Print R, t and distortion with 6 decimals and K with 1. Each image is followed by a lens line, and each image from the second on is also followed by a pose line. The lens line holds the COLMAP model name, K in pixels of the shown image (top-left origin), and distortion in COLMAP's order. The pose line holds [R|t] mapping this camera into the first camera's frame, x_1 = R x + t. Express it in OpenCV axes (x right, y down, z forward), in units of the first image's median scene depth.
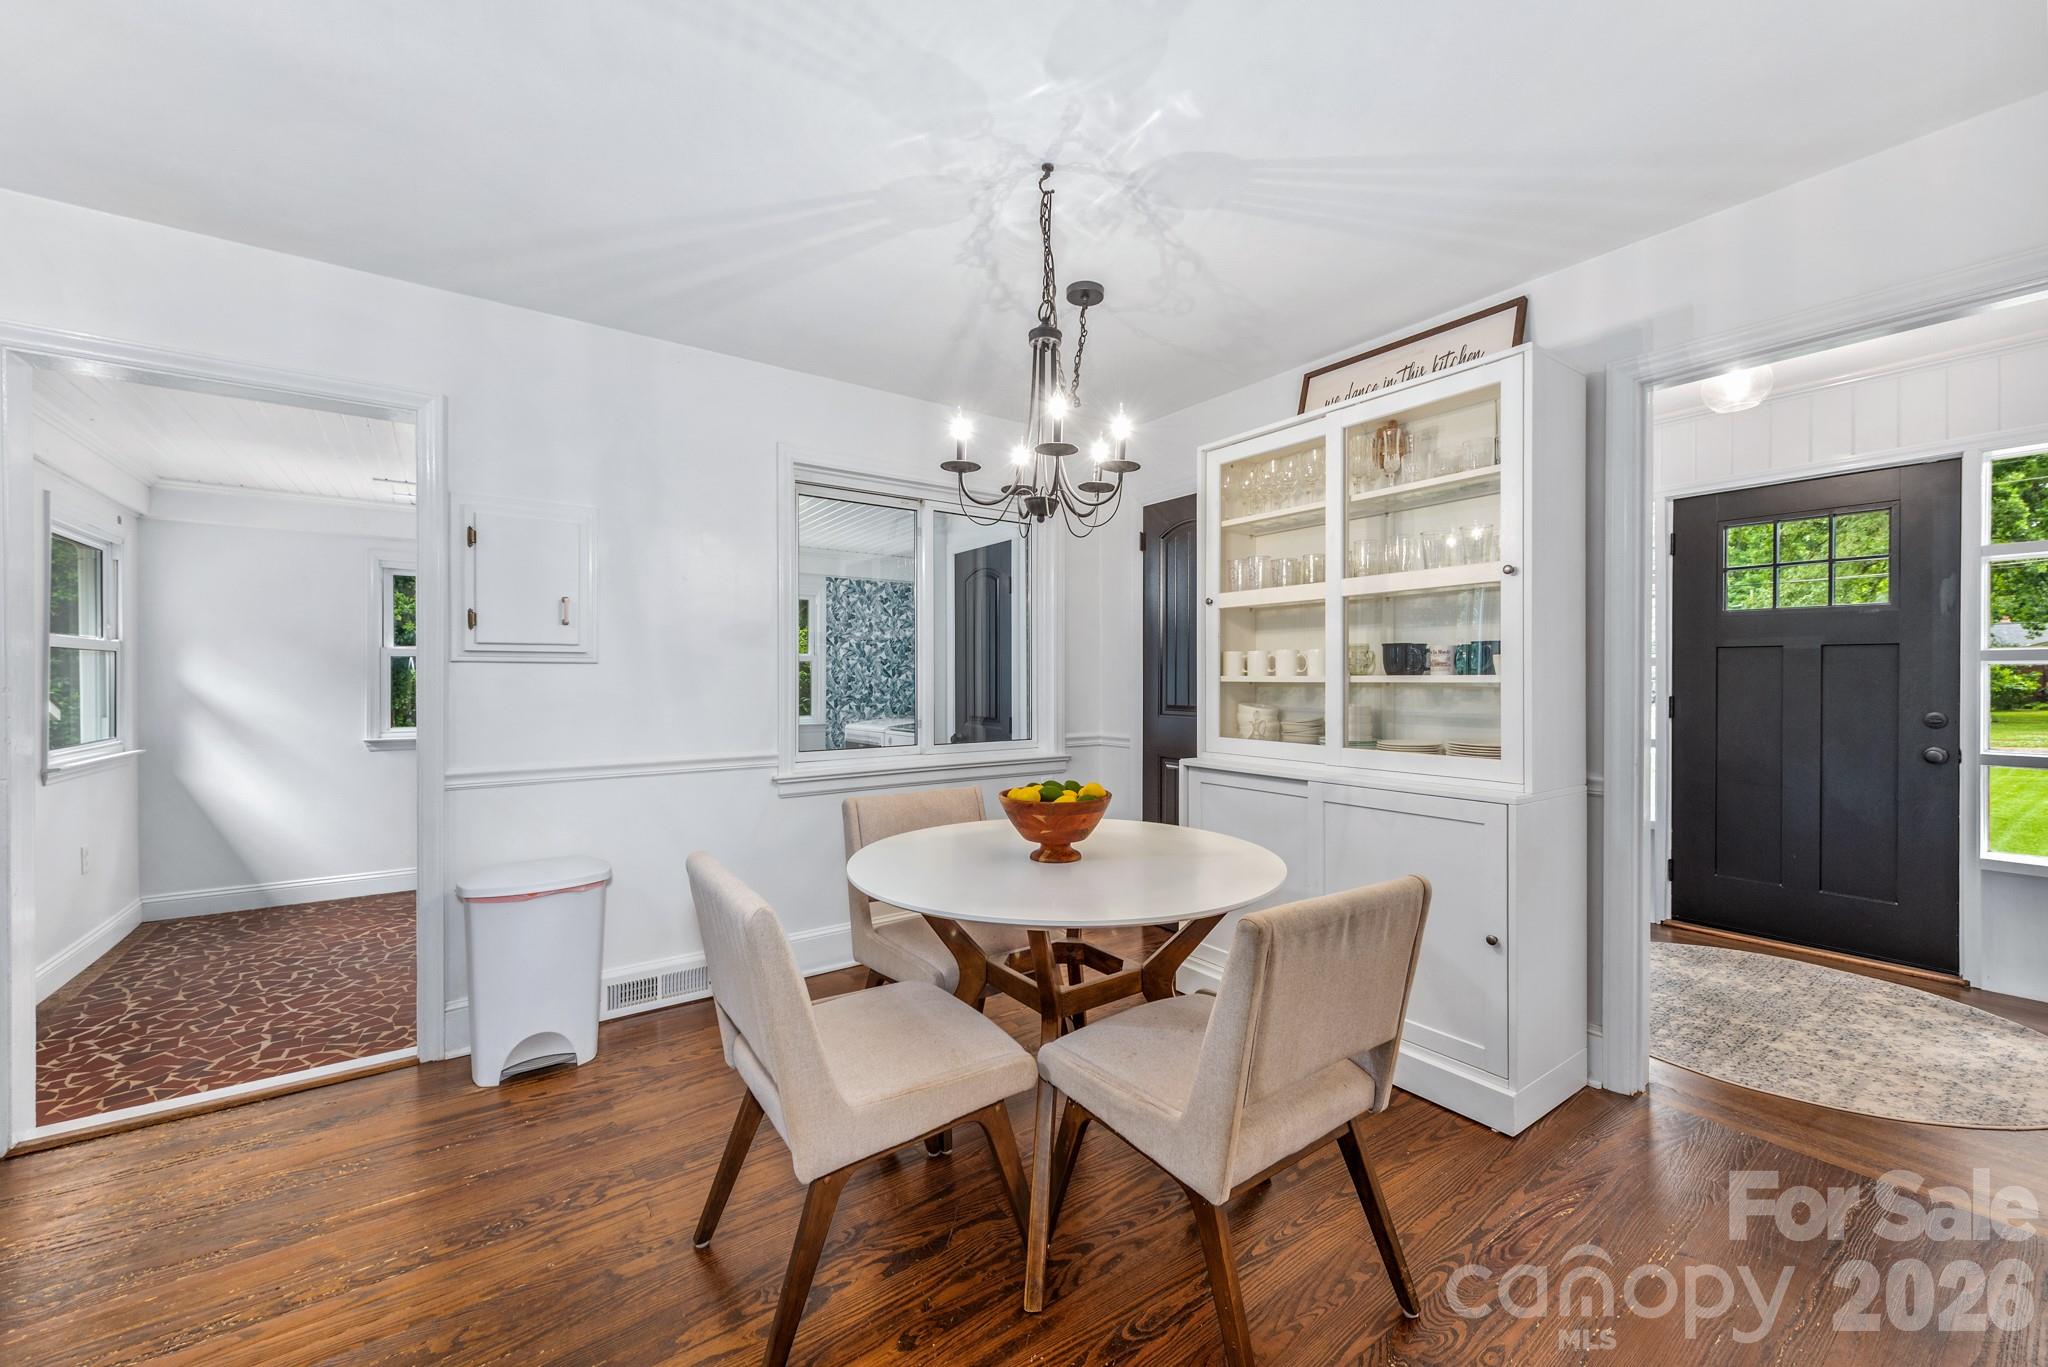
lens RADIAL K [[796.5, 0, 1033.4], [0, 796.5, 678.3], [0, 0, 1]] dist [0.008918, -0.003304]
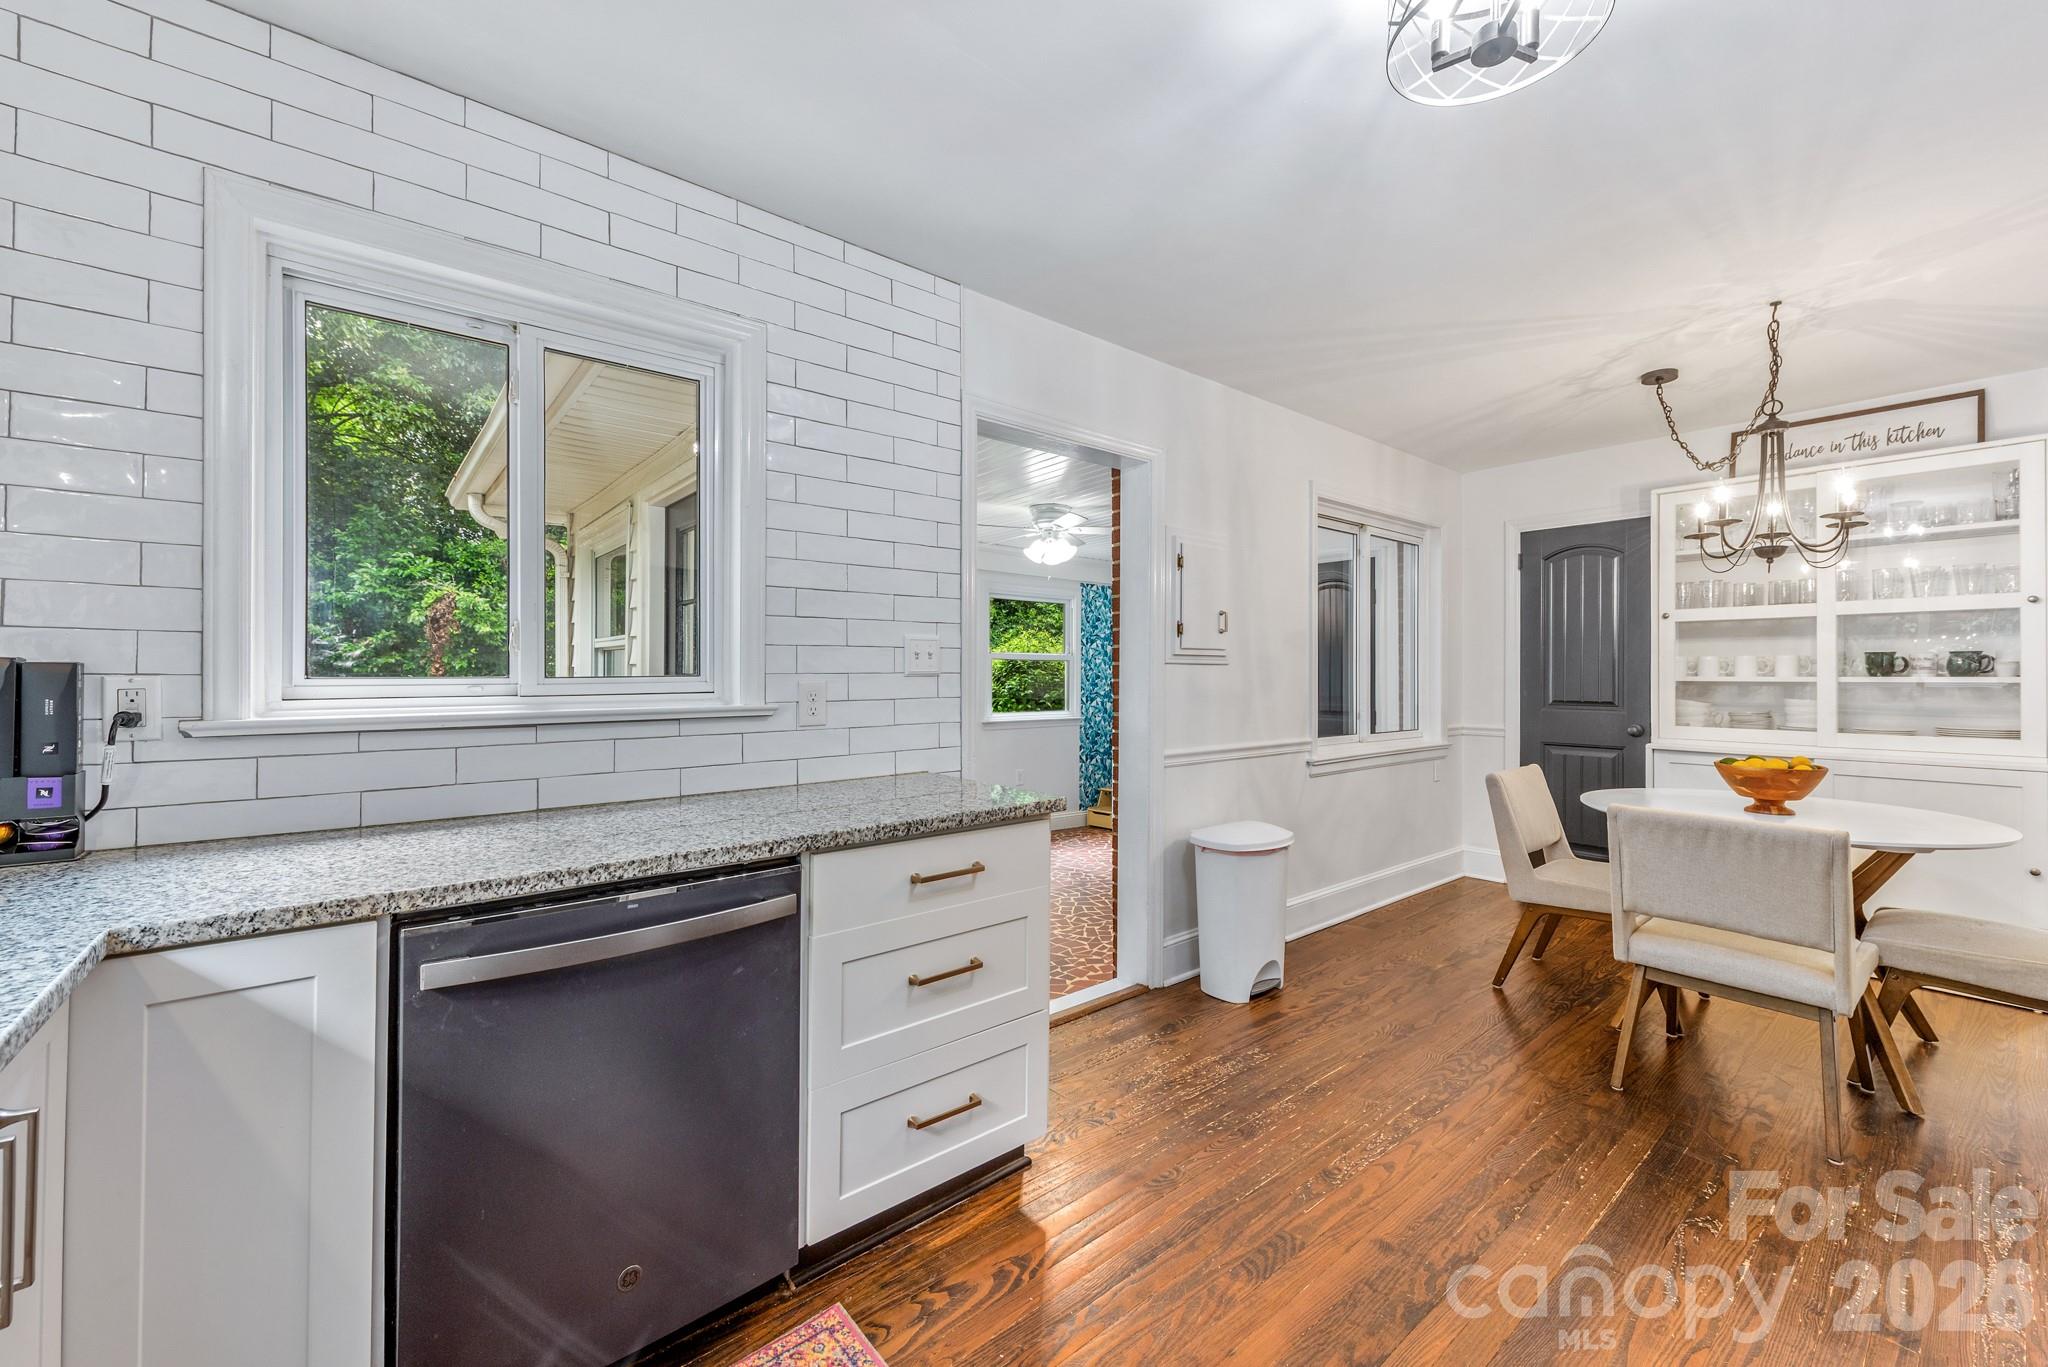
lens RADIAL K [[796.5, 0, 1028.5], [0, 796.5, 671.9], [0, 0, 1]] dist [0.008918, -0.003304]
pose [[0.997892, 0.003149, 0.064814, -1.041312], [-0.002896, 0.999988, -0.004004, -0.002263], [-0.064826, 0.003807, 0.997889, -0.214414]]
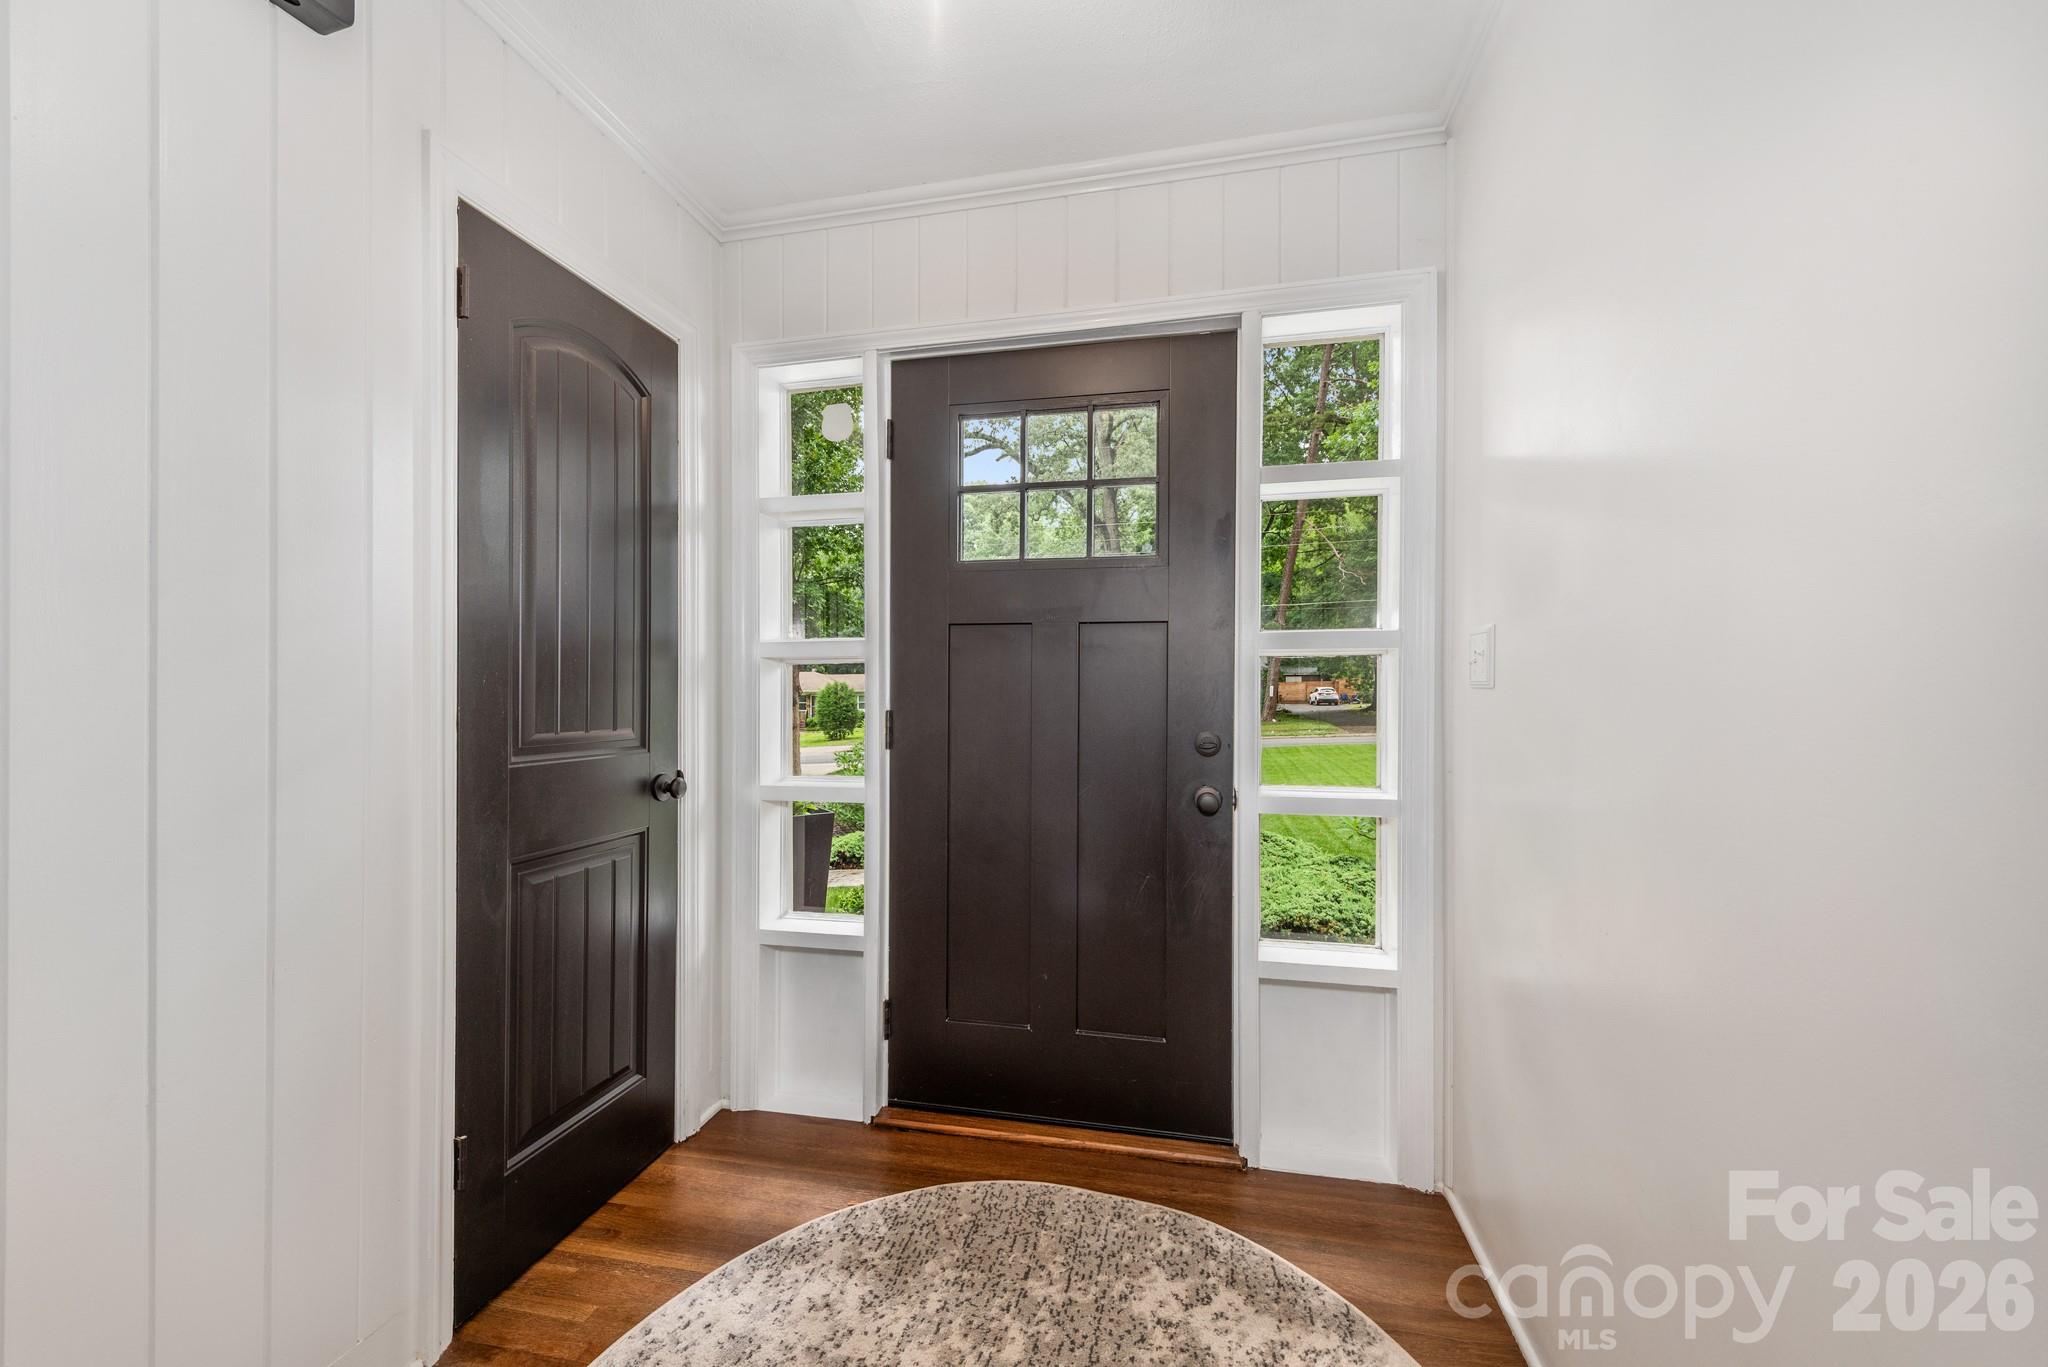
lens RADIAL K [[796.5, 0, 1029.0], [0, 796.5, 690.7], [0, 0, 1]] dist [0.008918, -0.003304]
pose [[0.743769, 0.003792, 0.668427, 0.376243], [-0.000799, 0.999988, -0.004784, 0.008430], [-0.668437, 0.003024, 0.743763, 0.392203]]
